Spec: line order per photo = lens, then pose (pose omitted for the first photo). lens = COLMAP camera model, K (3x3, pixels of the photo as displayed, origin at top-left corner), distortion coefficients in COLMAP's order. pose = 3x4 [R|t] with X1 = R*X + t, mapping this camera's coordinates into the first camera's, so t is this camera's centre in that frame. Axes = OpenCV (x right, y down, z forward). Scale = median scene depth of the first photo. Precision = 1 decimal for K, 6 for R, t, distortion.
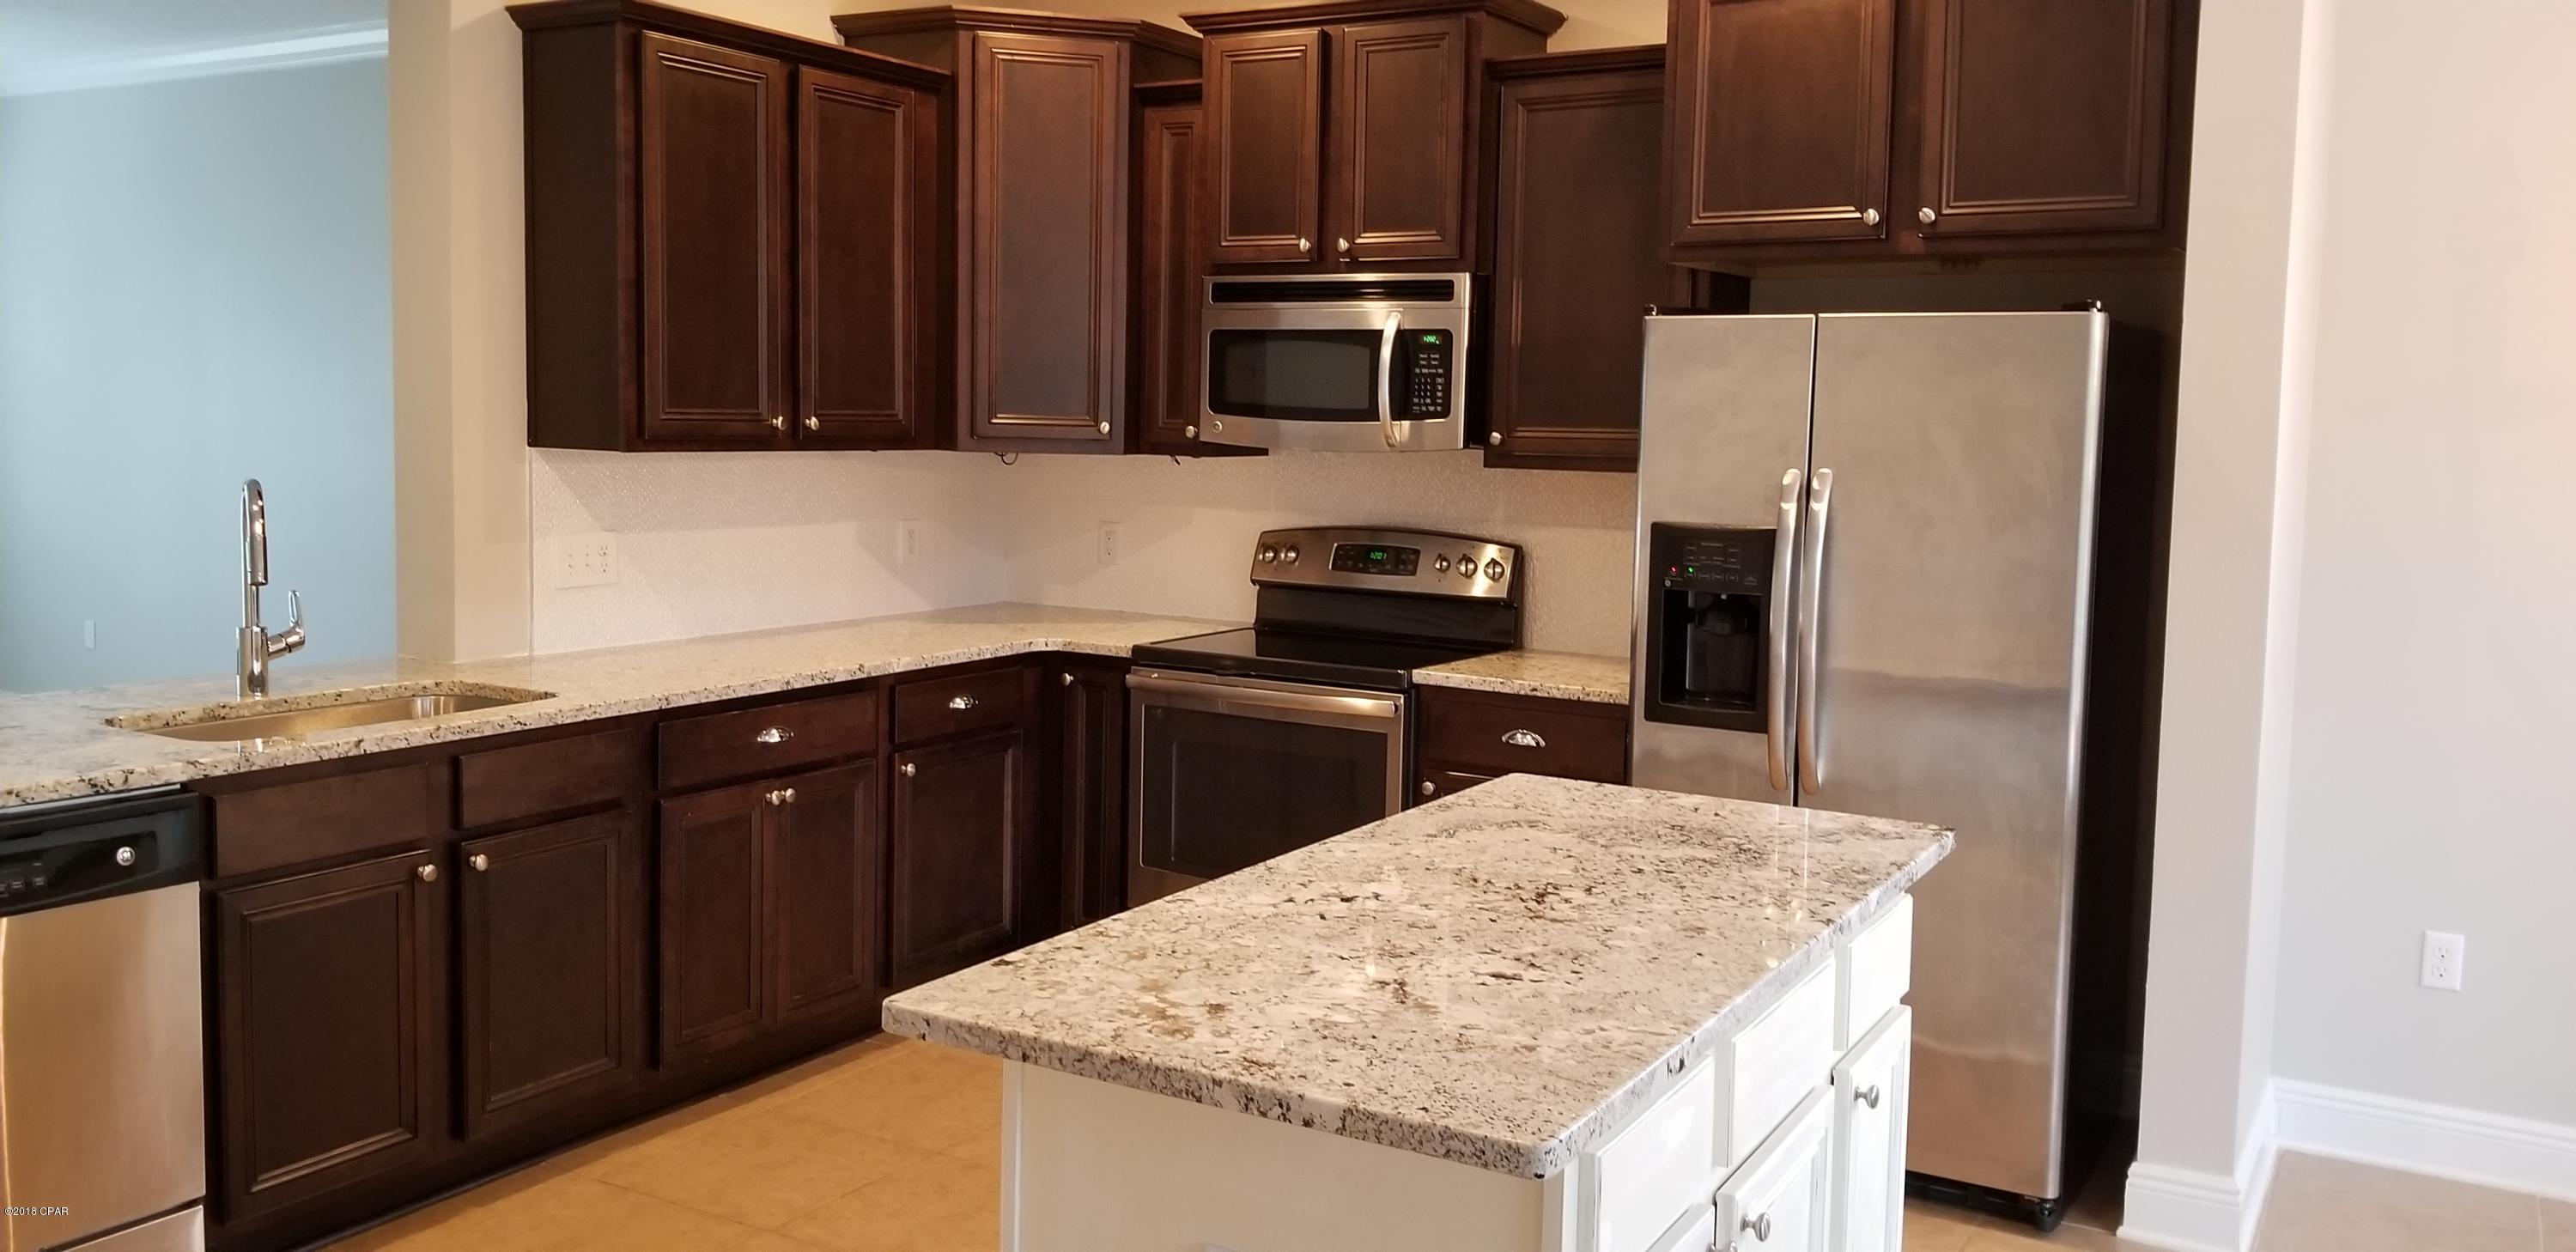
lens RADIAL K [[1982.0, 0, 1289.0], [0, 1982.0, 581.4], [0, 0, 1]] dist [0.101648, -0.250066]
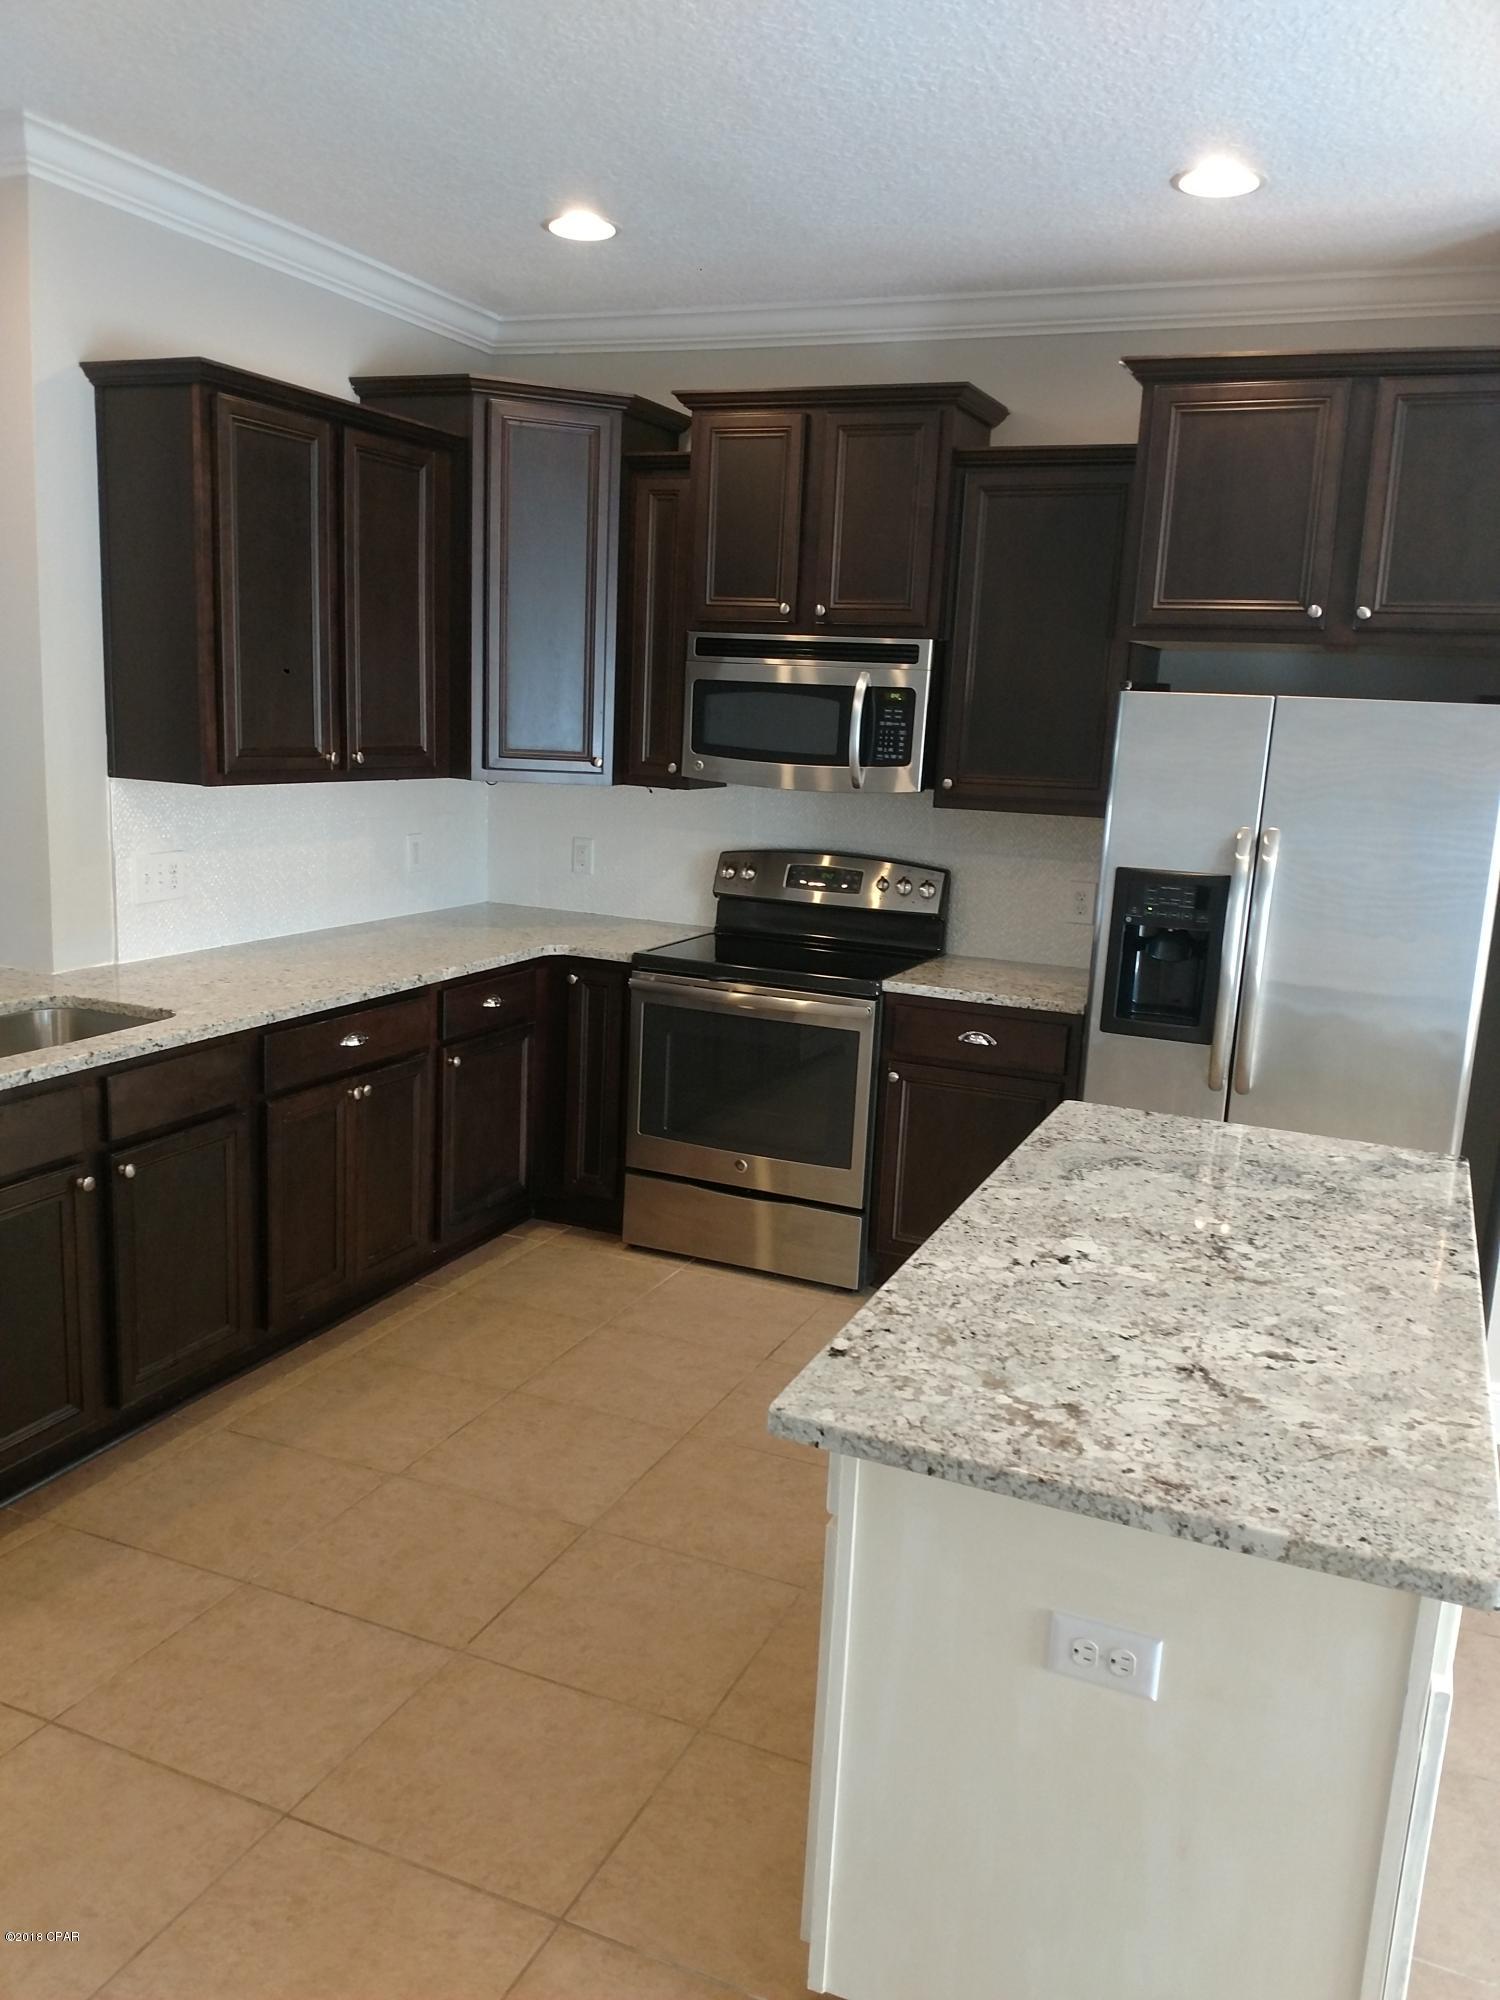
lens RADIAL K [[1532.3, 0, 751.2], [0, 1532.3, 1033.8], [0, 0, 1]] dist [0.198560, -0.501226]
pose [[0.992041, -0.001756, 0.125906, -0.143934], [-0.014439, 0.991721, 0.127601, -0.043858], [-0.125087, -0.128403, 0.983802, 0.093022]]
